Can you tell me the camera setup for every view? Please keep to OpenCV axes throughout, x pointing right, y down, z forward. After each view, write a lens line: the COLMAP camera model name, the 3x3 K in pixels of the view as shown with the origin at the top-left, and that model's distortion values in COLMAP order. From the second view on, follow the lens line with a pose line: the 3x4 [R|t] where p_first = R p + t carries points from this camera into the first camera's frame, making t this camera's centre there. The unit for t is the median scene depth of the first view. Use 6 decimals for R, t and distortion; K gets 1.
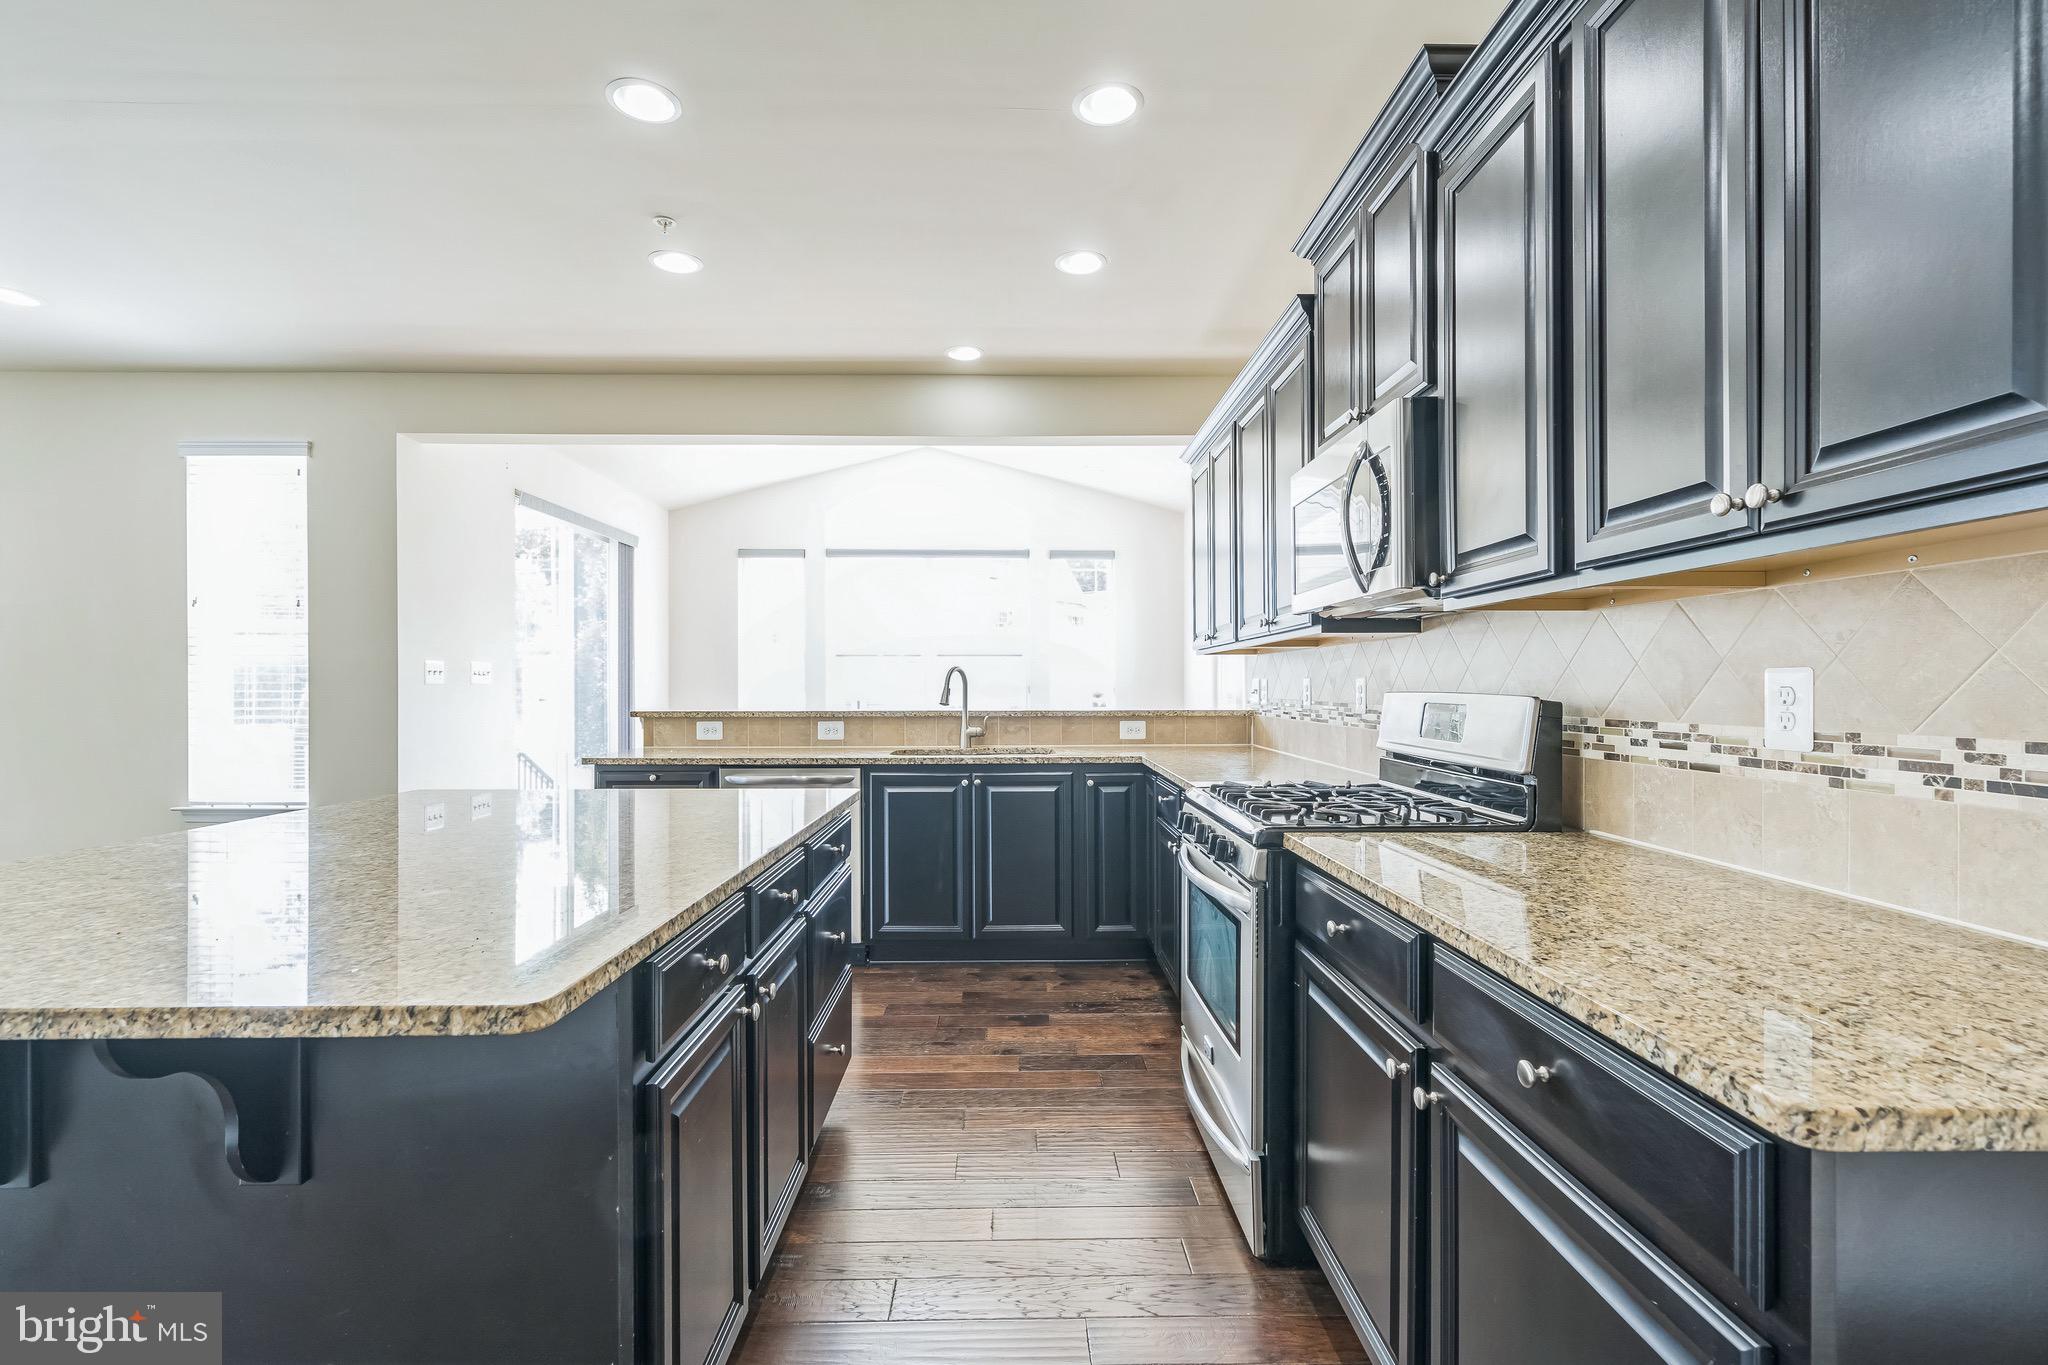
lens RADIAL K [[932.6, 0, 1023.0], [0, 932.6, 689.1], [0, 0, 1]] dist [-0.002340, -0.000166]
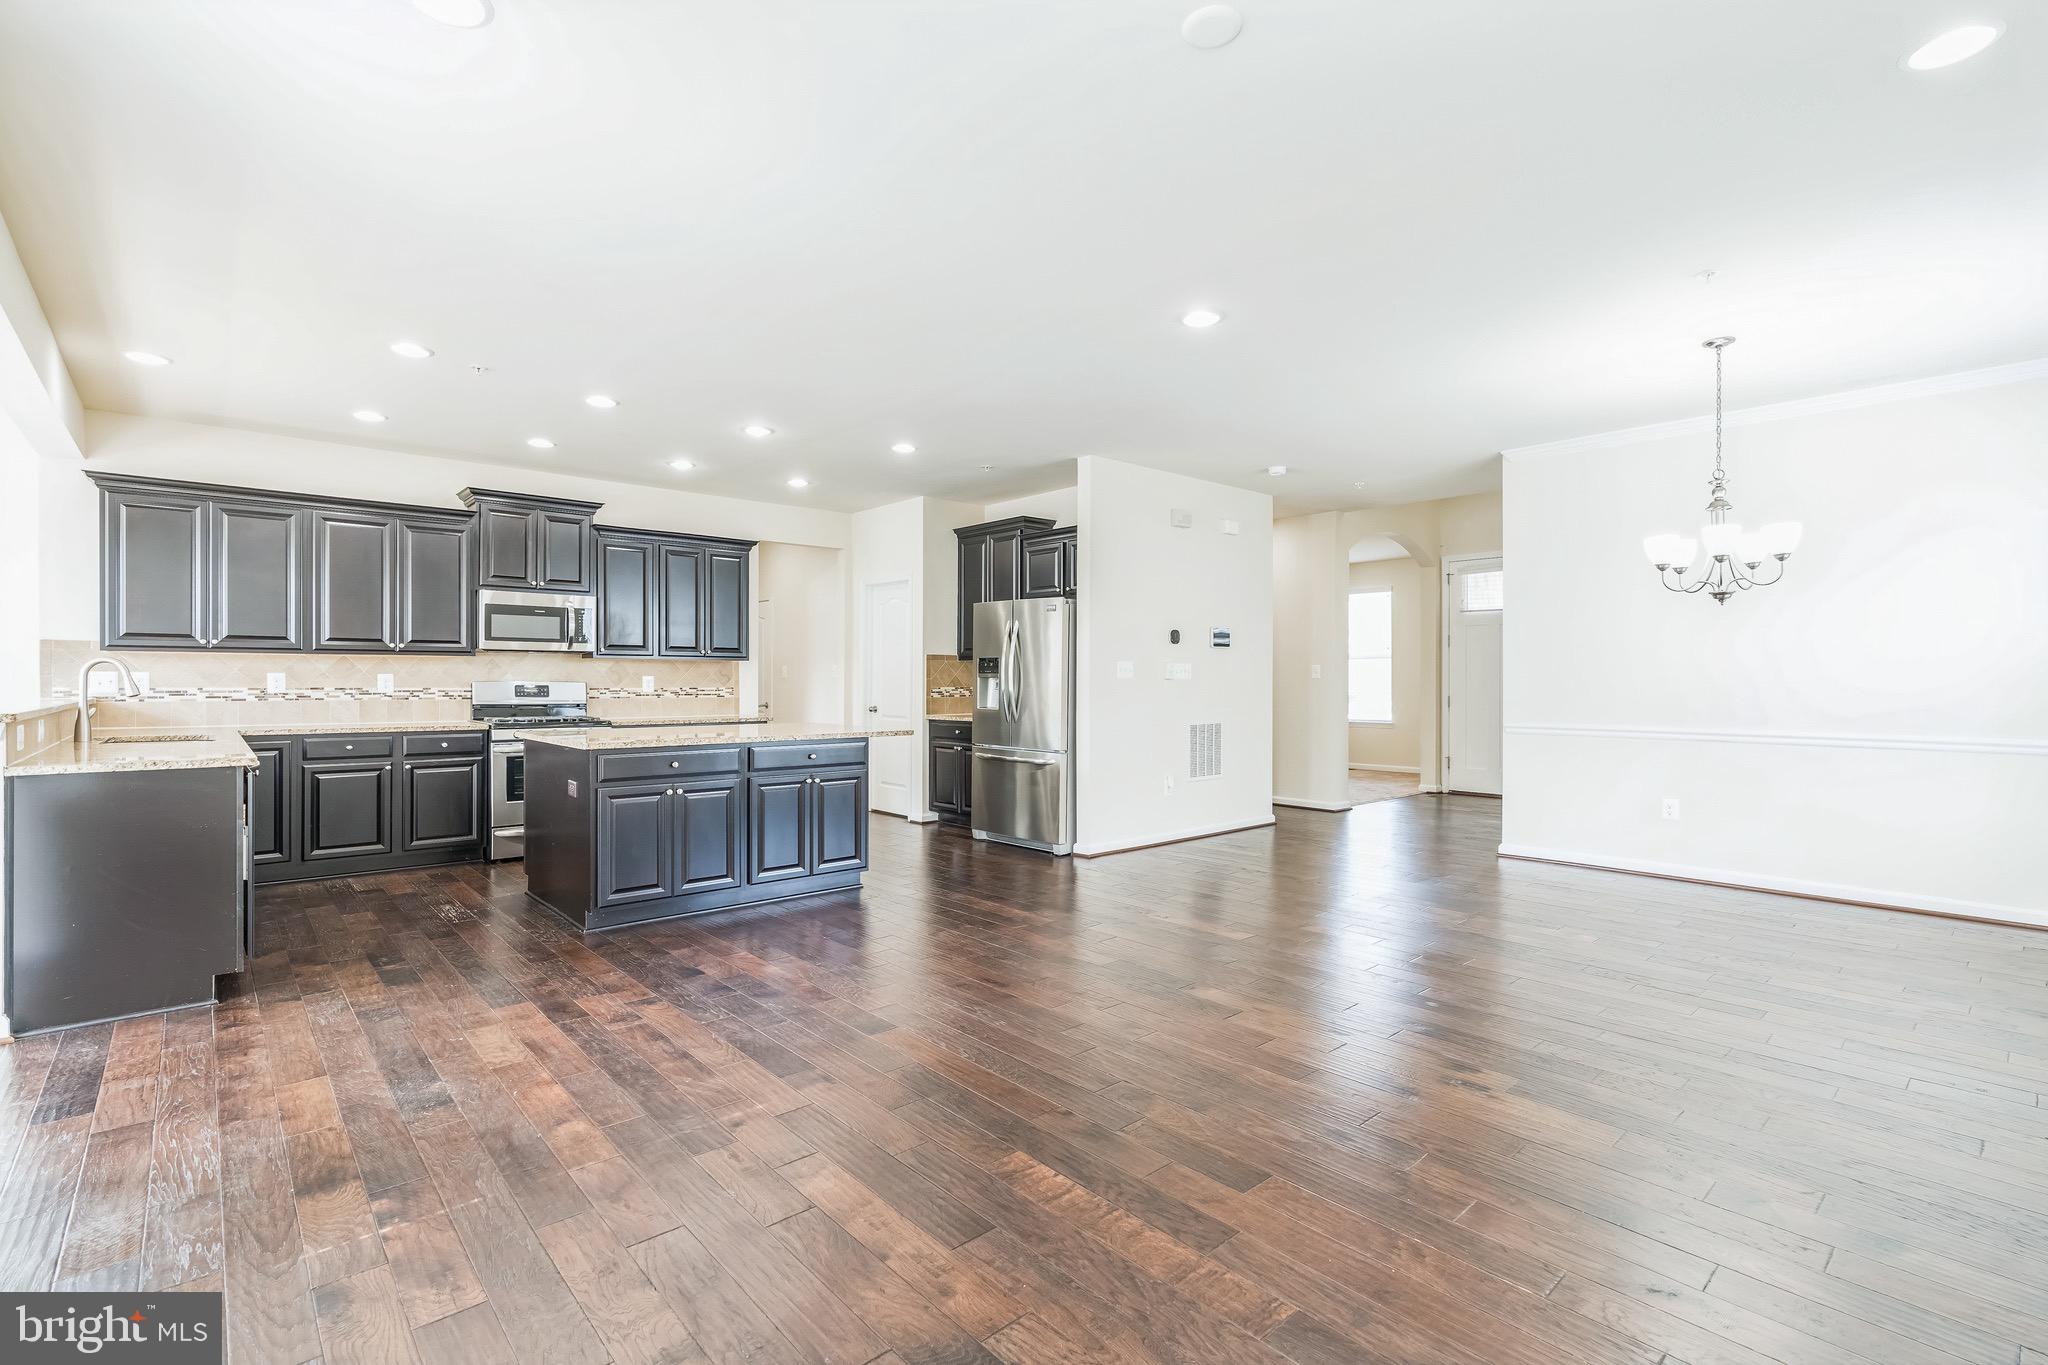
lens RADIAL K [[922.7, 0, 1024.2], [0, 922.7, 680.4], [0, 0, 1]] dist [-0.008933, 0.000092]
pose [[-0.658633, -0.000160, 0.752465, -1.609435], [0.000264, 1.000000, 0.000444, -0.000437], [-0.752465, 0.000492, -0.658632, 1.020544]]
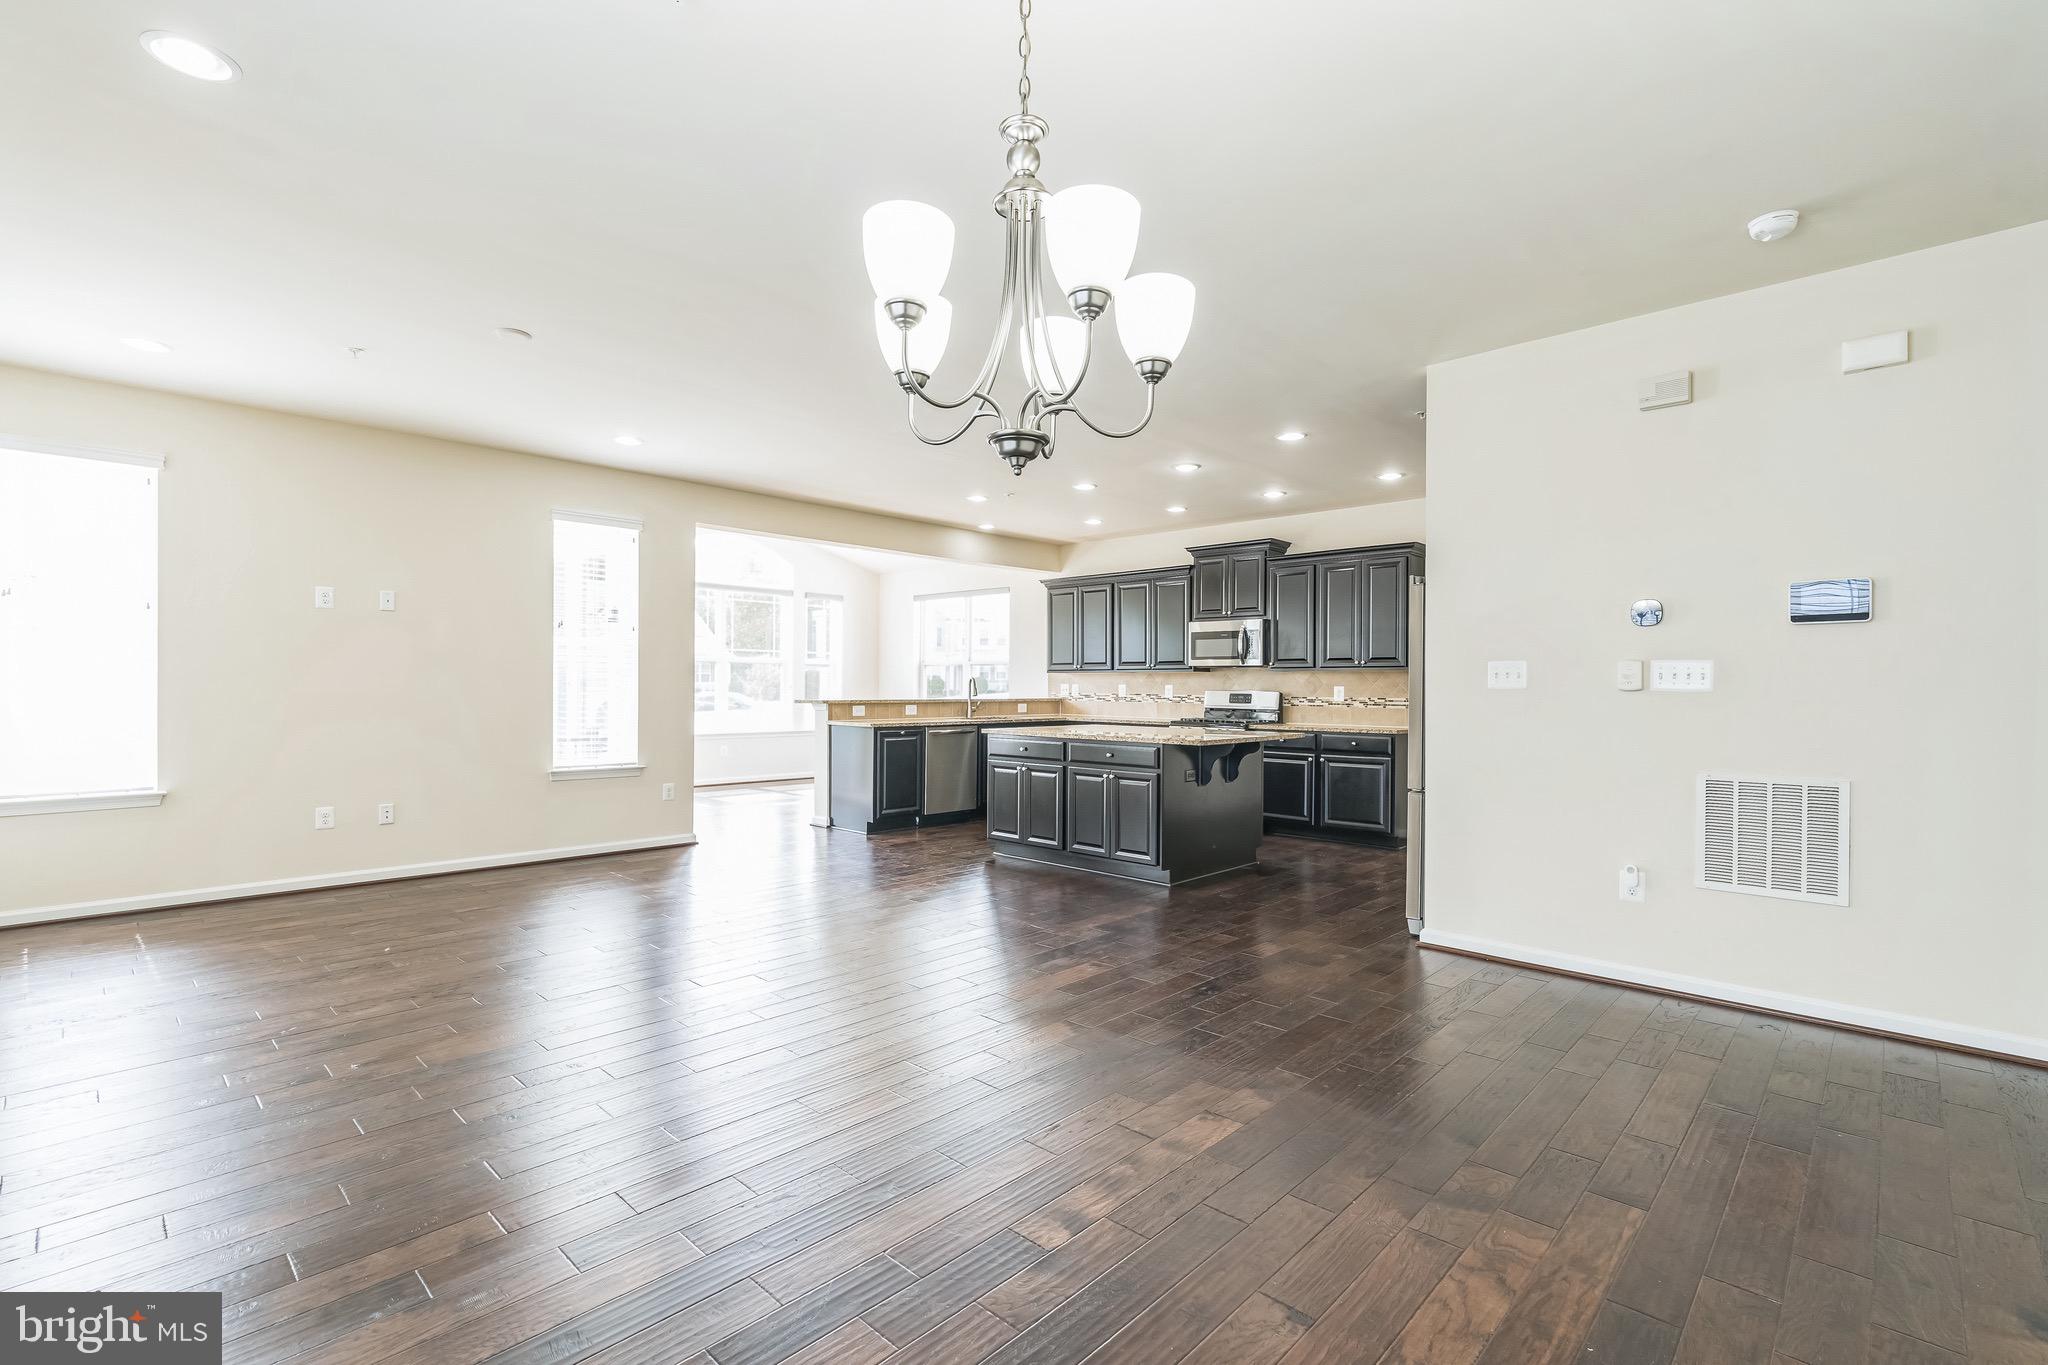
lens RADIAL K [[923.6, 0, 1030.4], [0, 923.6, 689.7], [0, 0, 1]] dist [-0.003190, -0.000235]
pose [[0.698179, 0.003218, 0.715916, -1.598810], [-0.005722, 0.999983, 0.001086, 0.000141], [-0.715901, -0.004855, 0.698185, -0.553824]]
